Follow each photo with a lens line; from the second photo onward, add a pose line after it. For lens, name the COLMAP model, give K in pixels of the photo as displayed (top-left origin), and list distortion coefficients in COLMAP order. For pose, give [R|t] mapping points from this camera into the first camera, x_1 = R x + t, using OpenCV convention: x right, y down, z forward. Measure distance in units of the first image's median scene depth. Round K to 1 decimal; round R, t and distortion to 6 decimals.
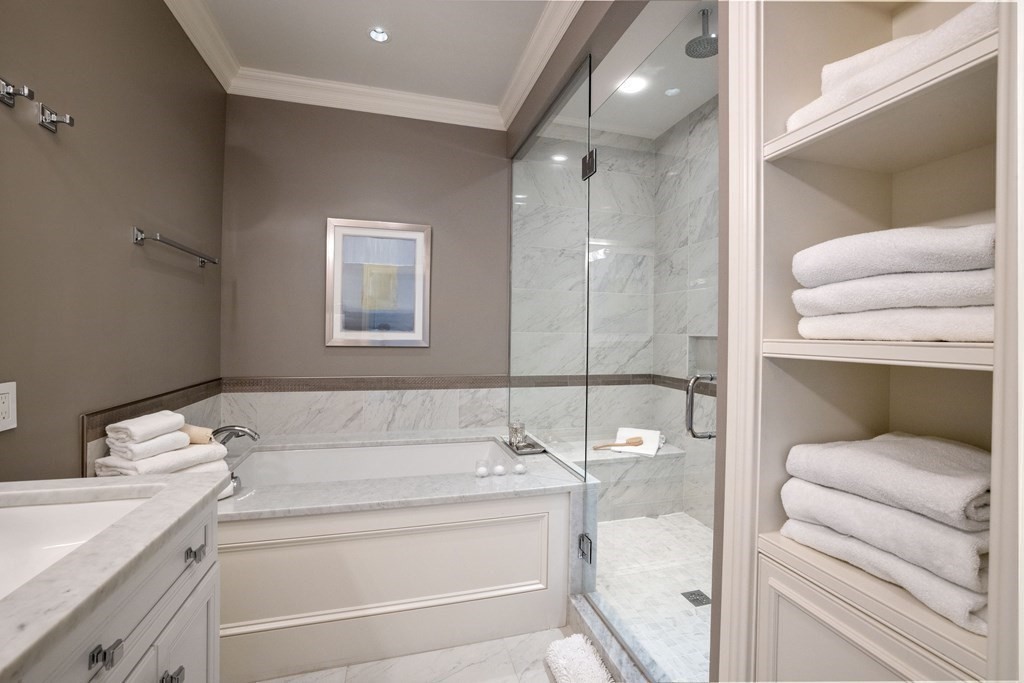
lens RADIAL K [[457.3, 0, 512.5], [0, 457.3, 341.3], [0, 0, 1]] dist [-0.018132, 0.004322]
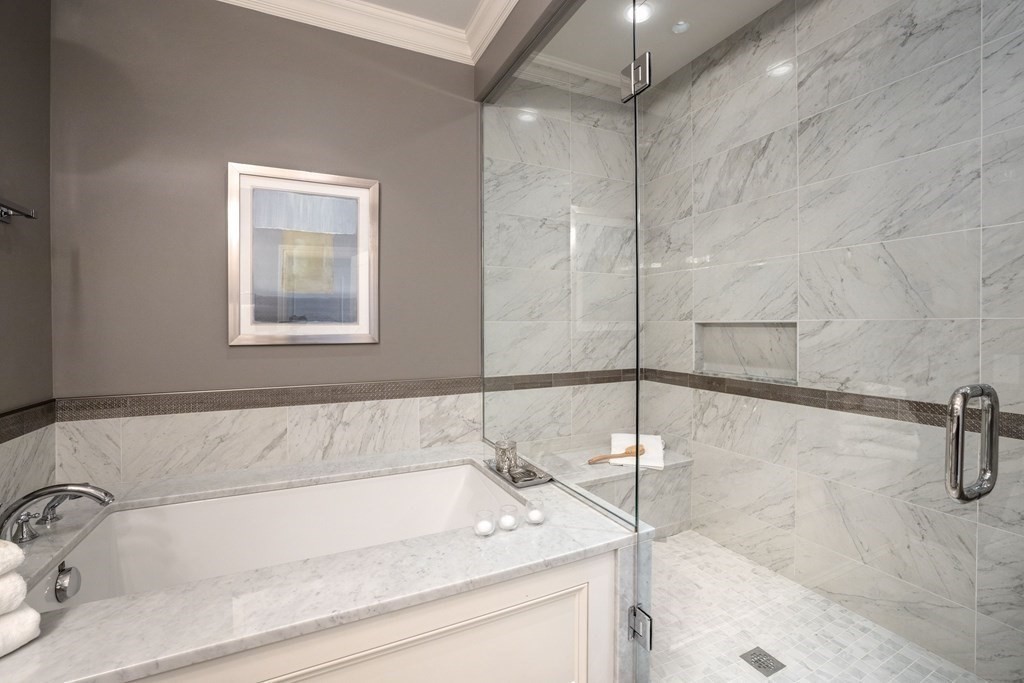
lens RADIAL K [[457.3, 0, 515.1], [0, 457.3, 331.8], [0, 0, 1]] dist [-0.018132, 0.004322]
pose [[0.985198, -0.020156, 0.170231, -0.090765], [0.020405, 0.999792, 0.000284, -0.002058], [-0.170201, 0.003194, 0.985404, 0.227517]]
